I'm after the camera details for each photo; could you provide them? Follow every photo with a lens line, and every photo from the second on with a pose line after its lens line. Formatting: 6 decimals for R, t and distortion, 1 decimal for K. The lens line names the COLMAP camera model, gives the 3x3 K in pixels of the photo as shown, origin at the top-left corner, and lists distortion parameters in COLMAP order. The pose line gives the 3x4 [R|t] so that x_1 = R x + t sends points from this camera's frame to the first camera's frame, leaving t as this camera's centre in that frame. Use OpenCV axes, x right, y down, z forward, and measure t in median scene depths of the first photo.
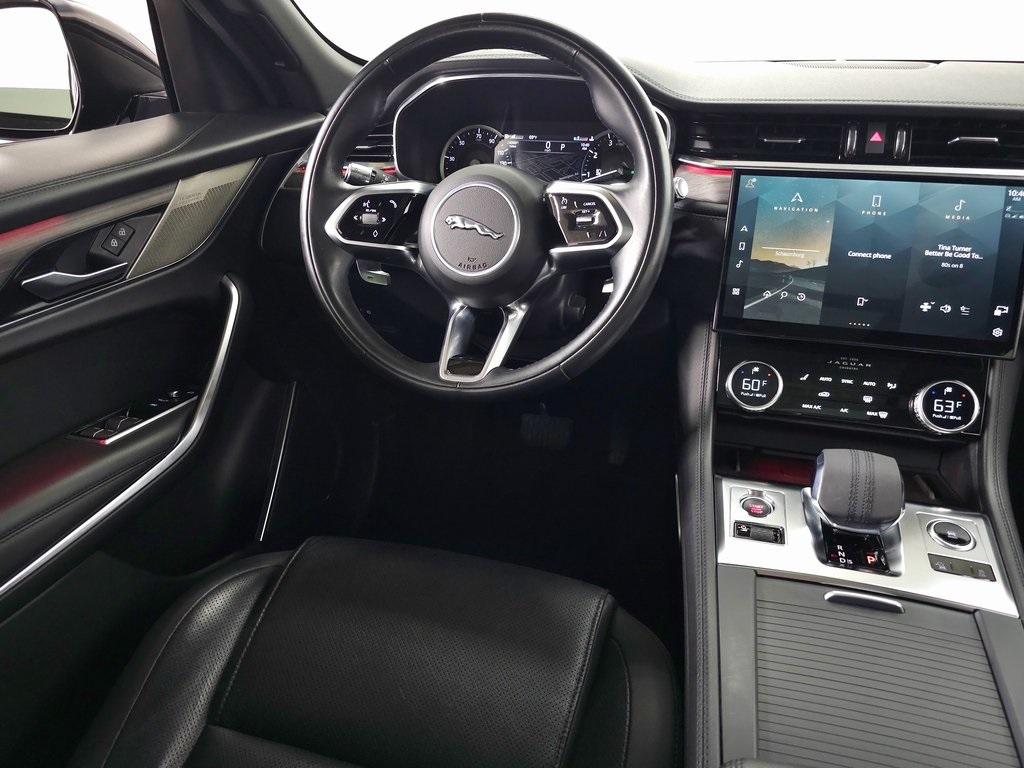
lens RADIAL K [[673.0, 0, 507.7], [0, 673.0, 382.6], [0, 0, 1]] dist [0.042830, -0.058259]
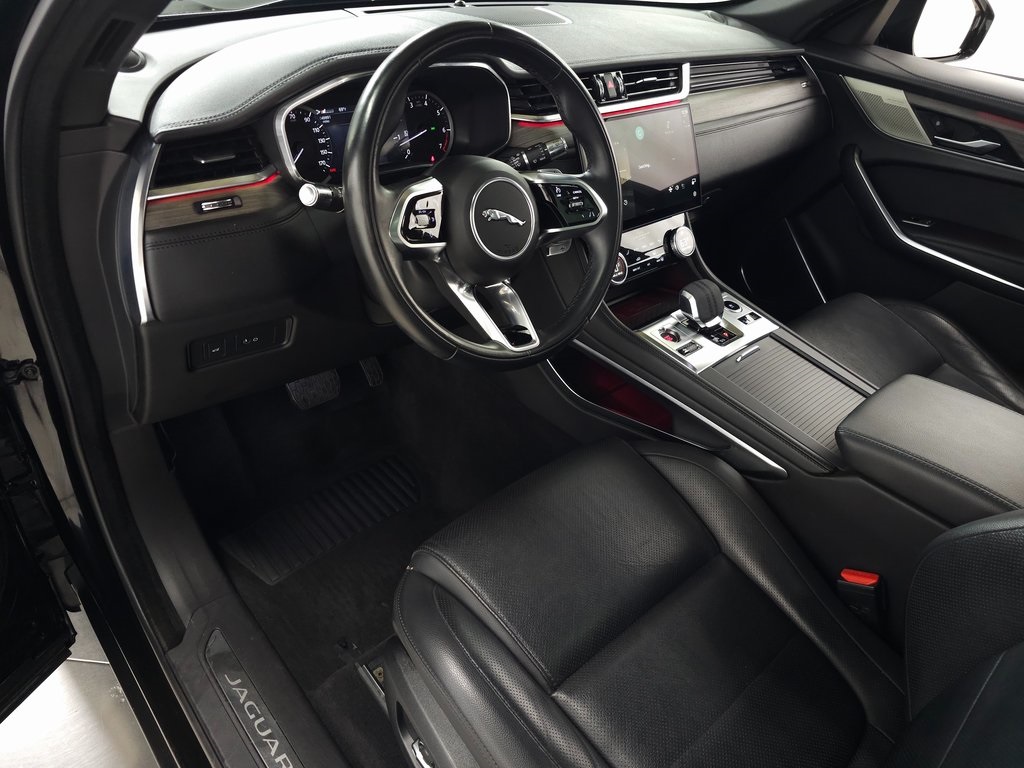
lens RADIAL K [[673.0, 0, 507.7], [0, 673.0, 382.6], [0, 0, 1]] dist [0.042830, -0.058259]
pose [[0.536117, -0.449128, 0.714747, -0.956669], [0.310499, 0.892272, 0.327781, -0.339638], [-0.784964, 0.046199, 0.617816, 0.288065]]
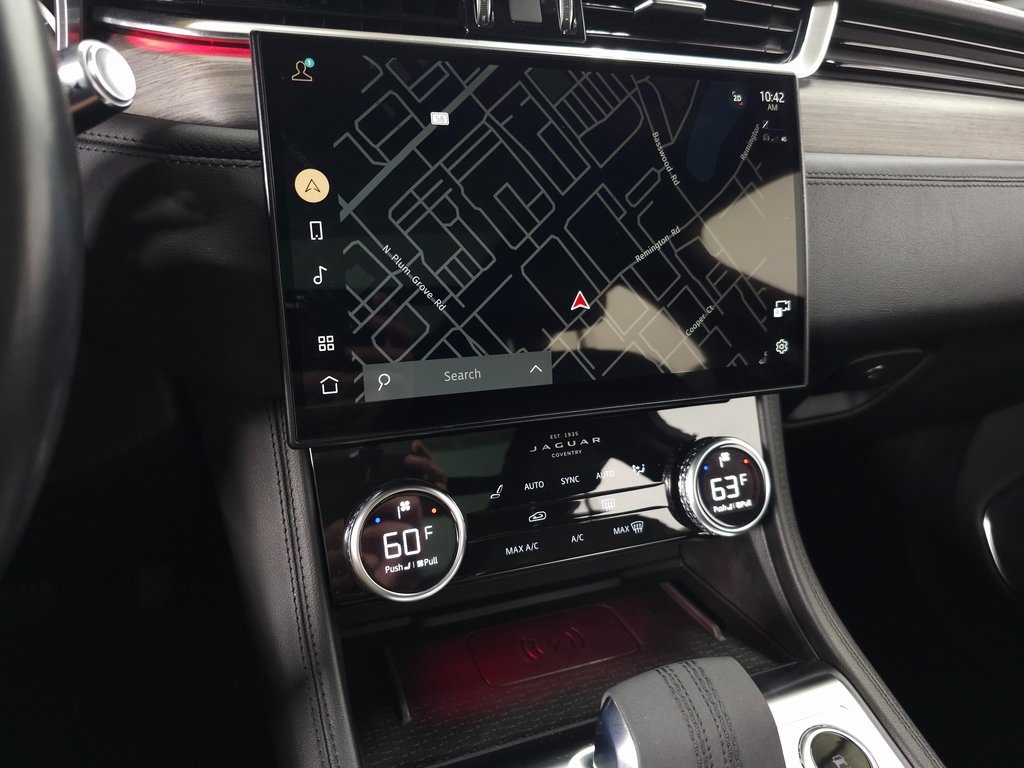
lens RADIAL K [[705.5, 0, 507.4], [0, 705.5, 379.4], [0, 0, 1]] dist [0.049110, -0.060125]
pose [[0.794994, -0.202616, 0.571779, 0.178487], [0.189251, 0.978367, 0.083562, -0.129482], [-0.576340, 0.041779, 0.816141, 0.597815]]
